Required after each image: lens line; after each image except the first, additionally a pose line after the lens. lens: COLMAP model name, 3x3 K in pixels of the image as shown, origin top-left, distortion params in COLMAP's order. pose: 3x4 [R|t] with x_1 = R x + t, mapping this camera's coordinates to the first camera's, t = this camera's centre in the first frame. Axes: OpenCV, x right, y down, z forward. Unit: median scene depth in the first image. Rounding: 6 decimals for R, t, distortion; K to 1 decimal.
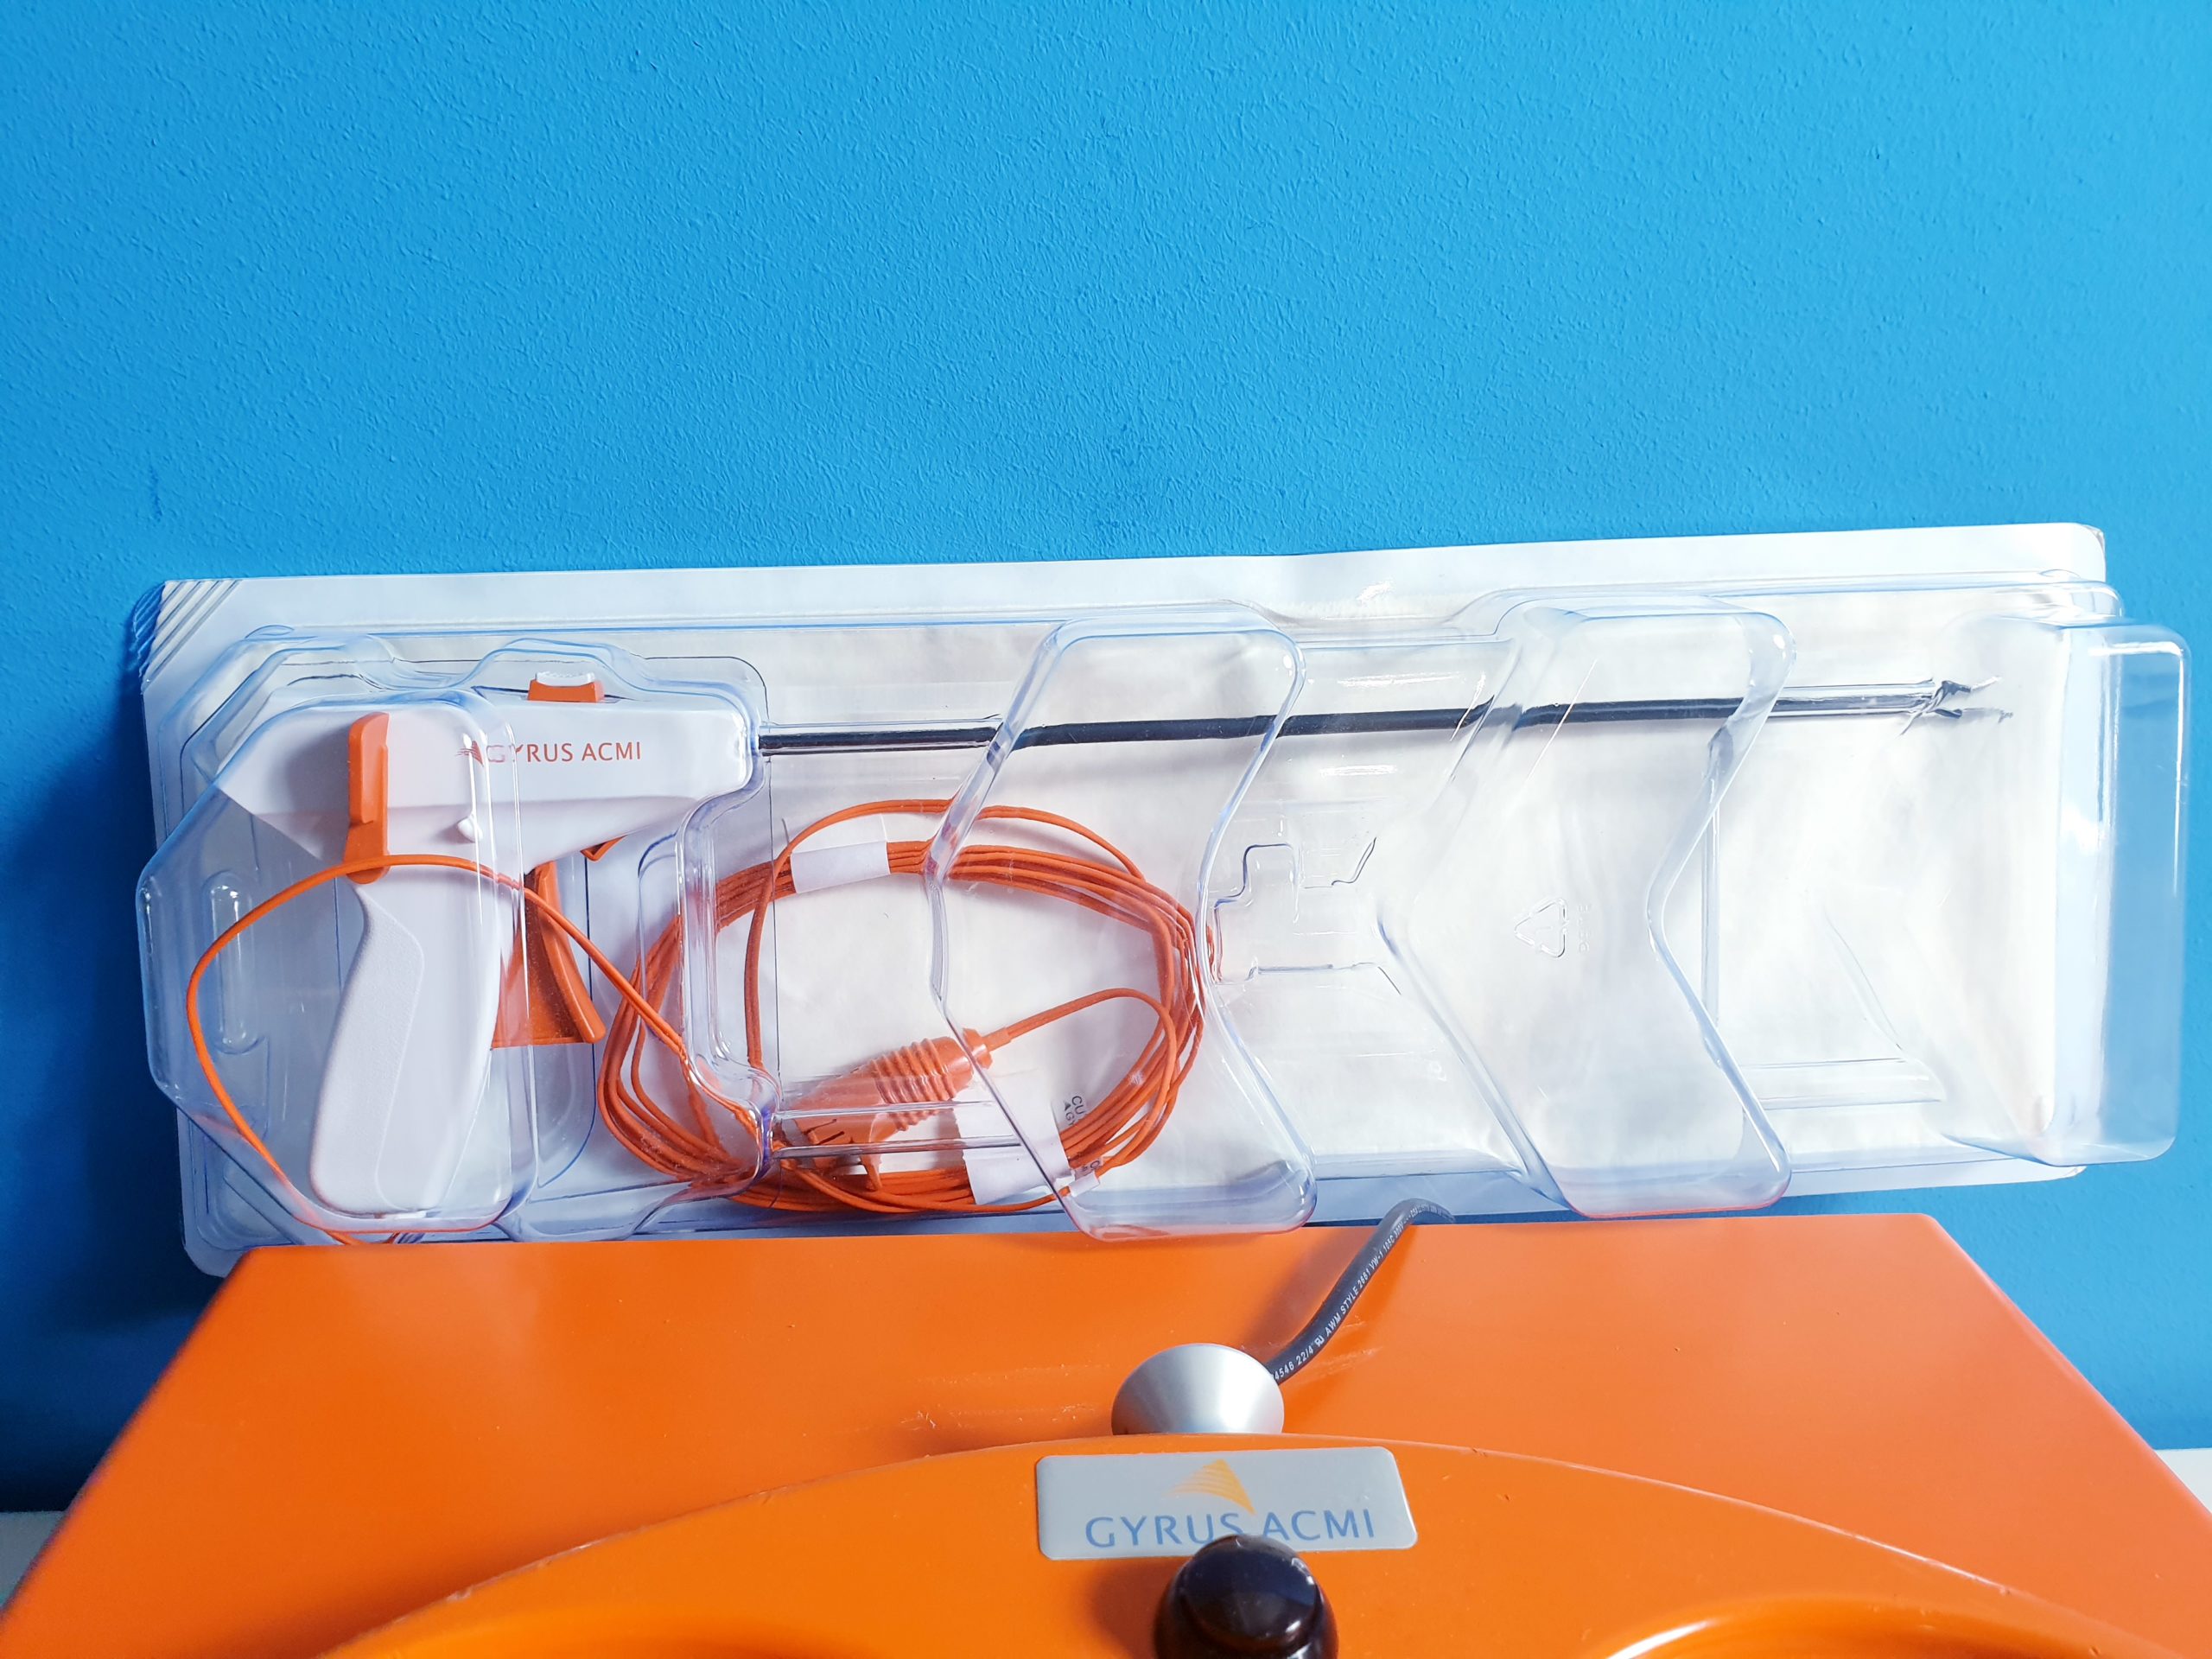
lens RADIAL K [[1807.4, 0, 1106.0], [0, 1807.4, 829.5], [0, 0, 1]] dist [-0.001174, -0.003307]
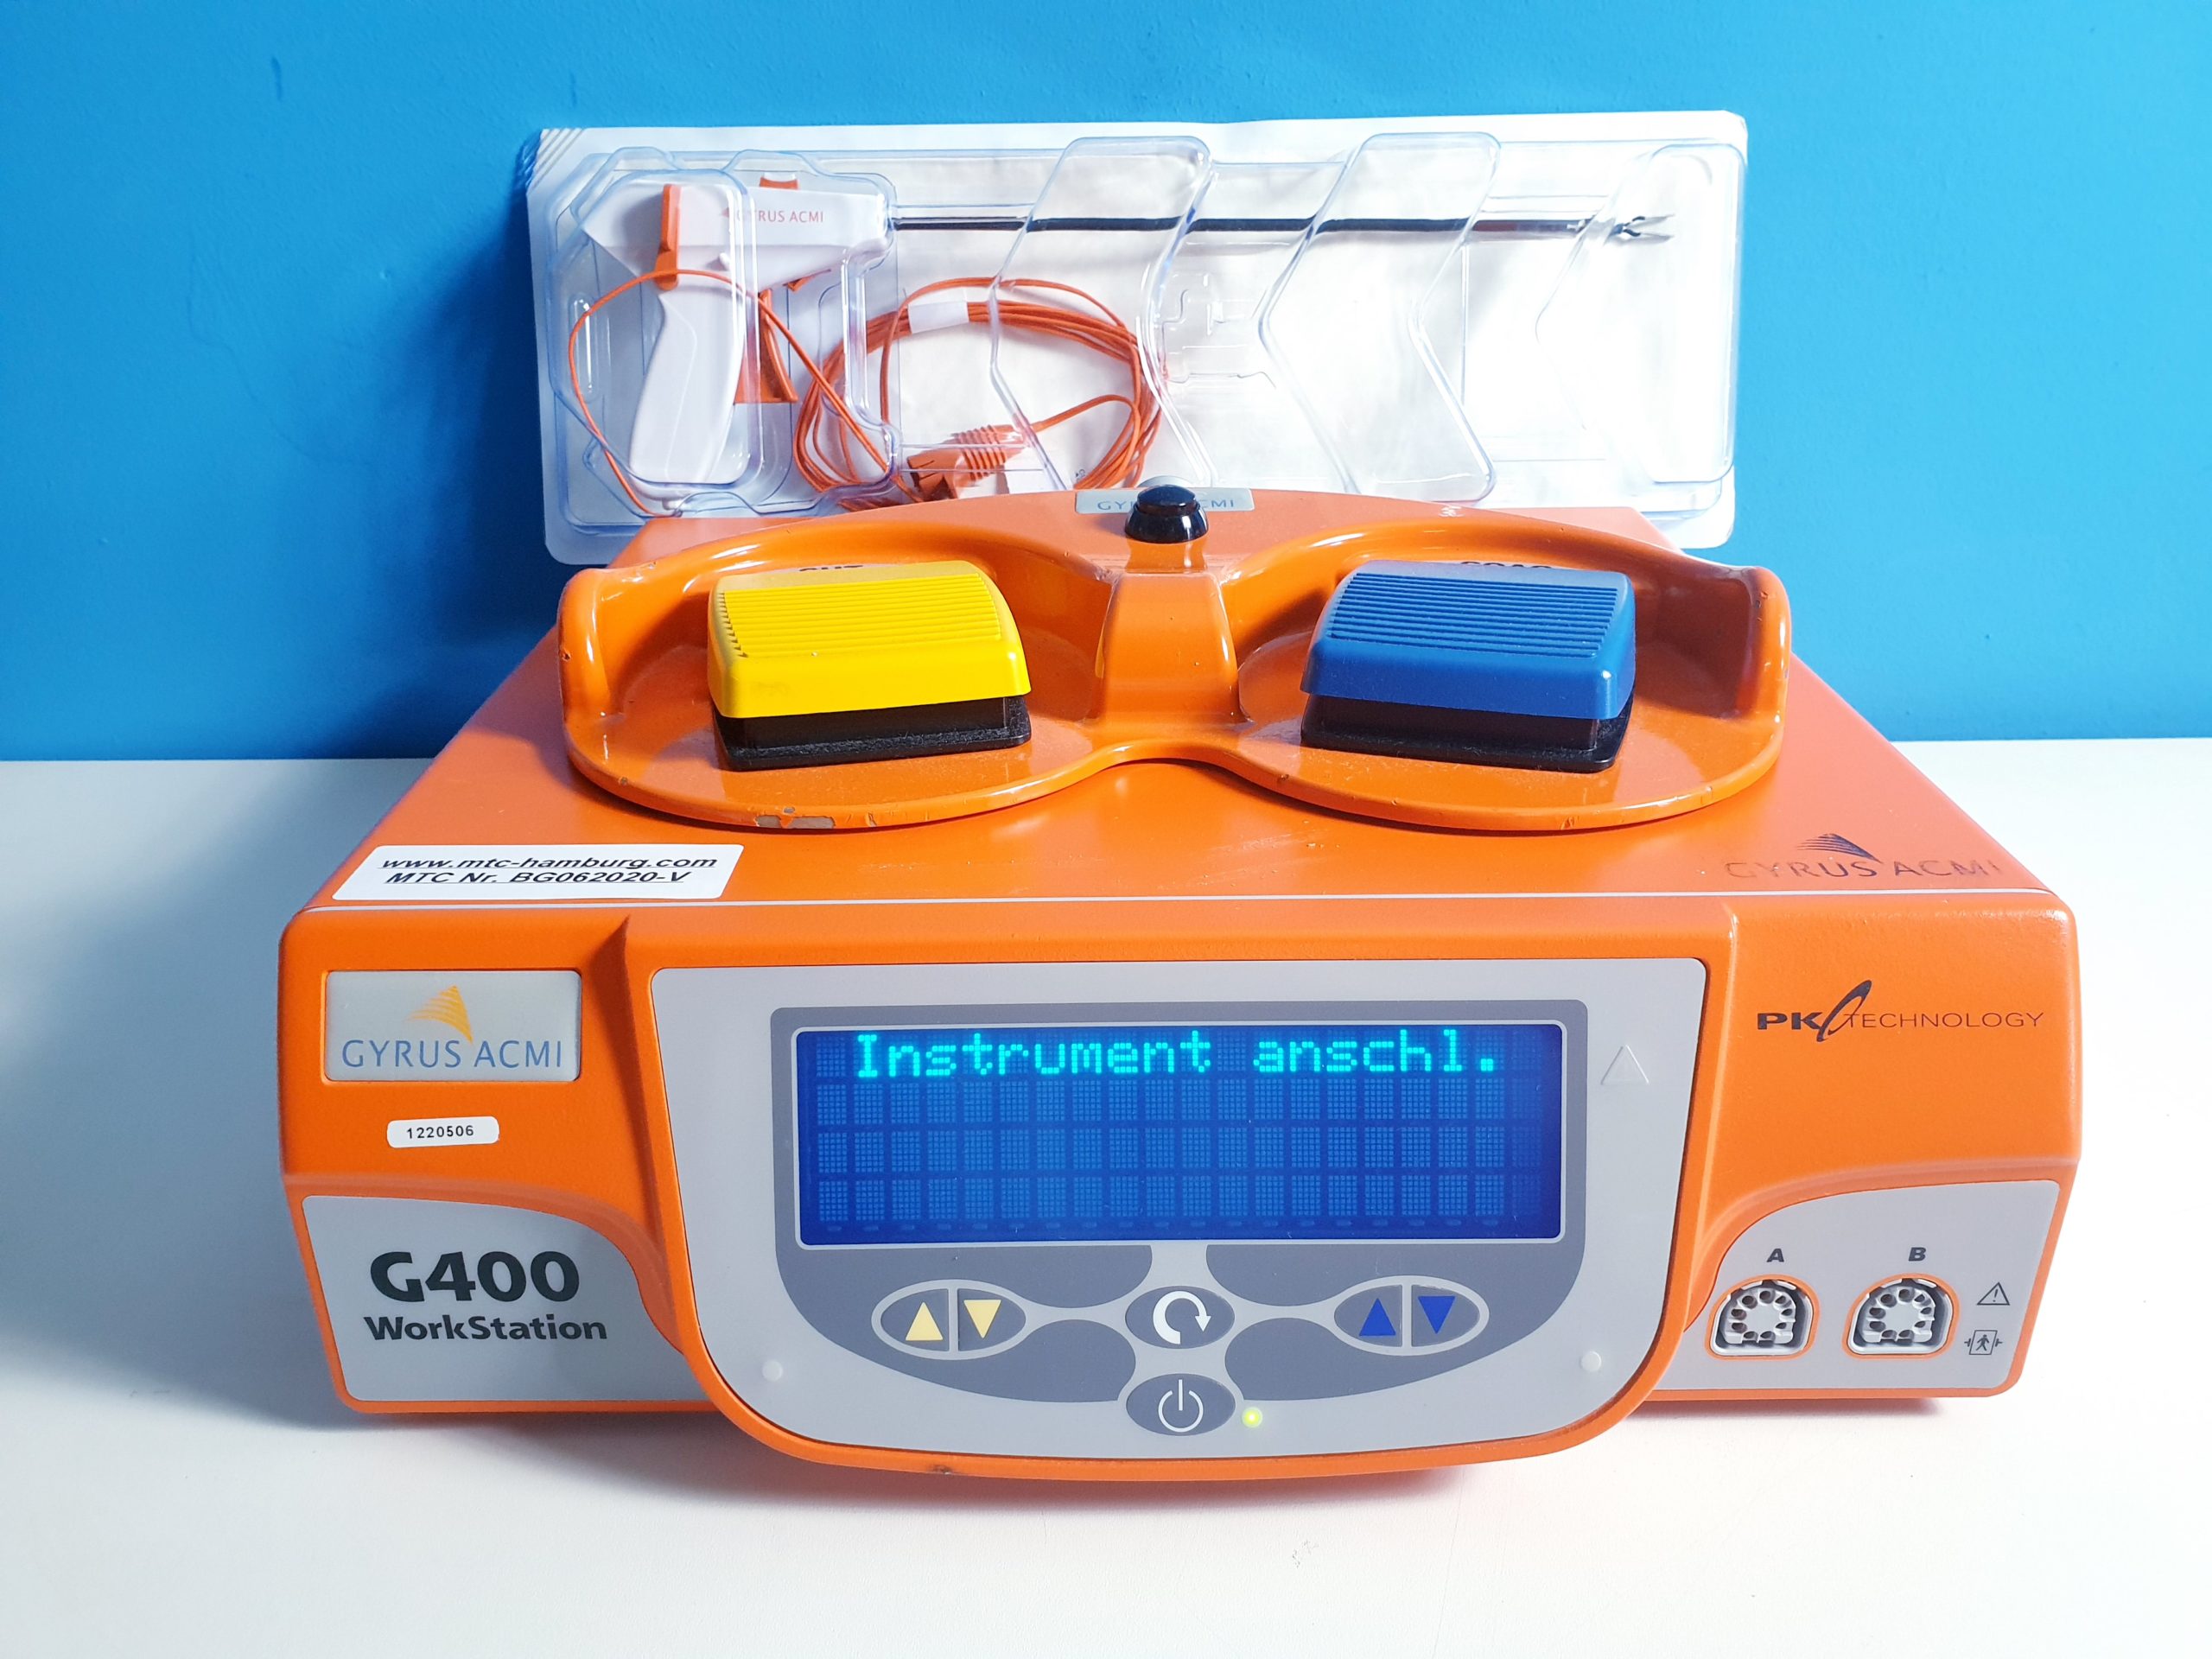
lens RADIAL K [[1807.4, 0, 1106.0], [0, 1807.4, 829.5], [0, 0, 1]] dist [-0.001174, -0.003307]
pose [[0.998727, 0.015619, -0.047963, 0.094985], [-0.014291, 0.999508, 0.027920, 0.459118], [0.048375, -0.027199, 0.998459, -0.671867]]
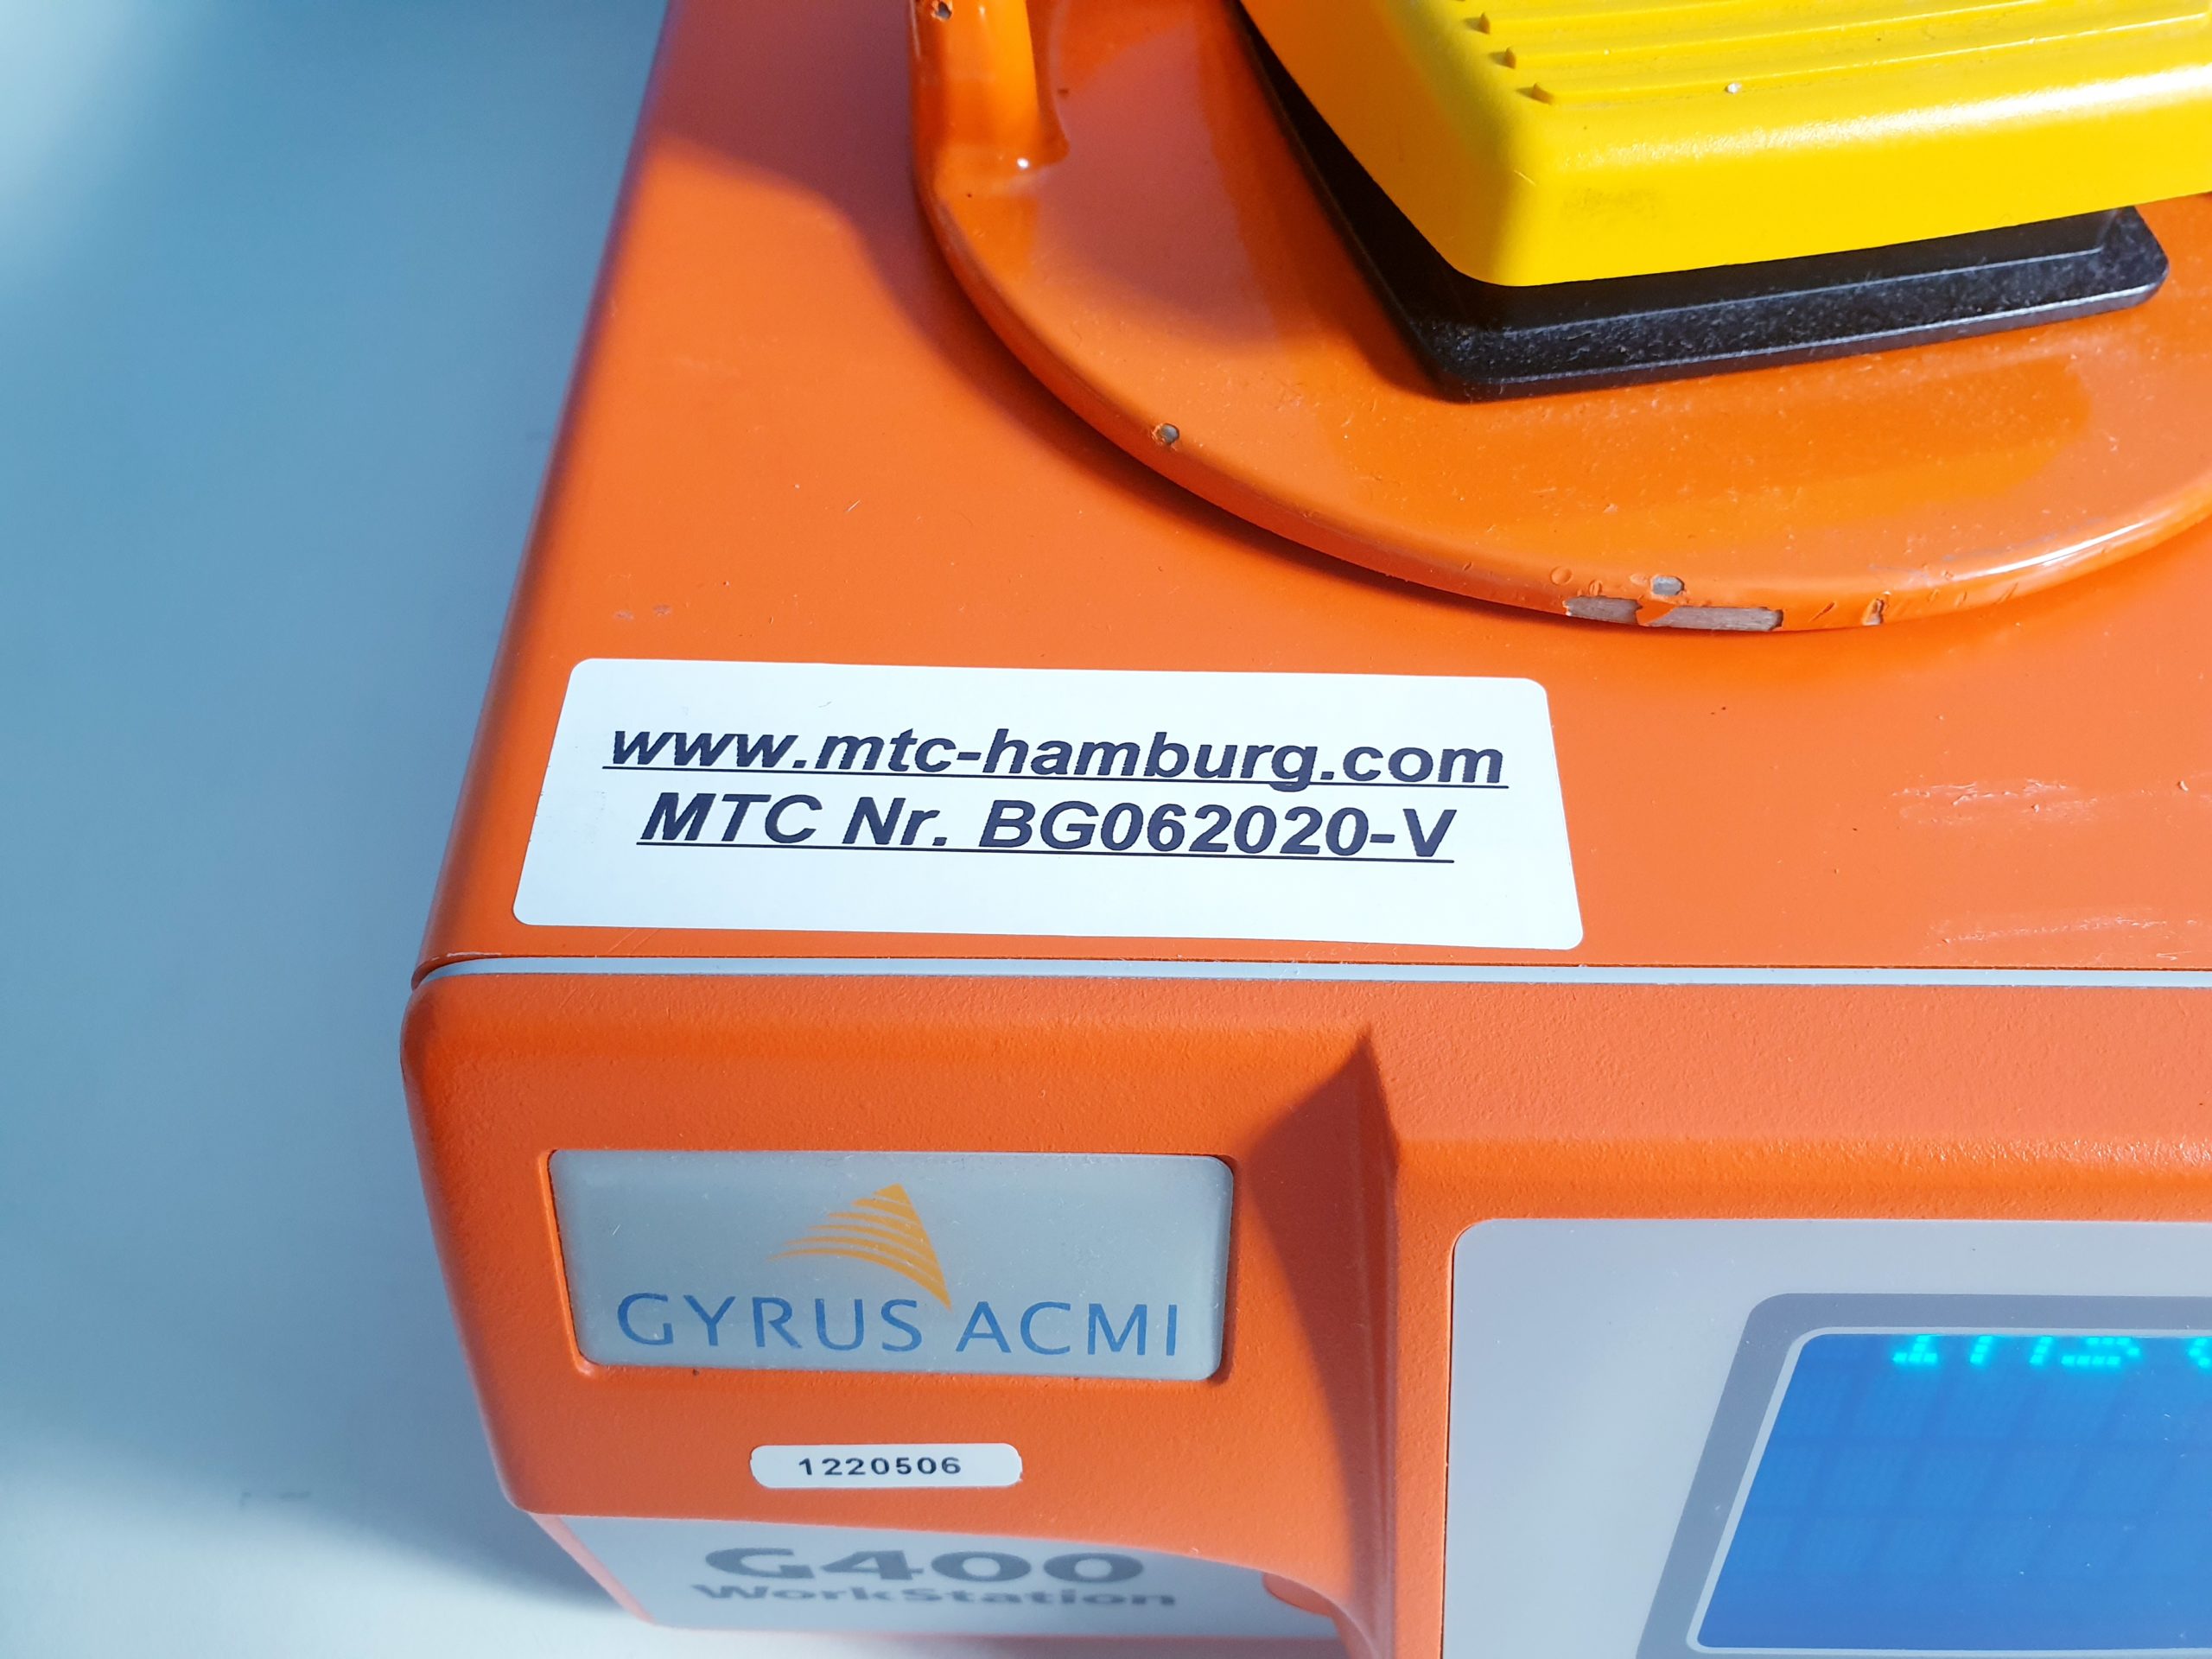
lens RADIAL K [[1807.4, 0, 1106.0], [0, 1807.4, 829.5], [0, 0, 1]] dist [-0.001174, -0.003307]
pose [[0.998396, 0.054089, -0.016718, -0.248113], [-0.036970, 0.846546, 0.531030, 0.322542], [0.042875, -0.529560, 0.847188, -0.004492]]
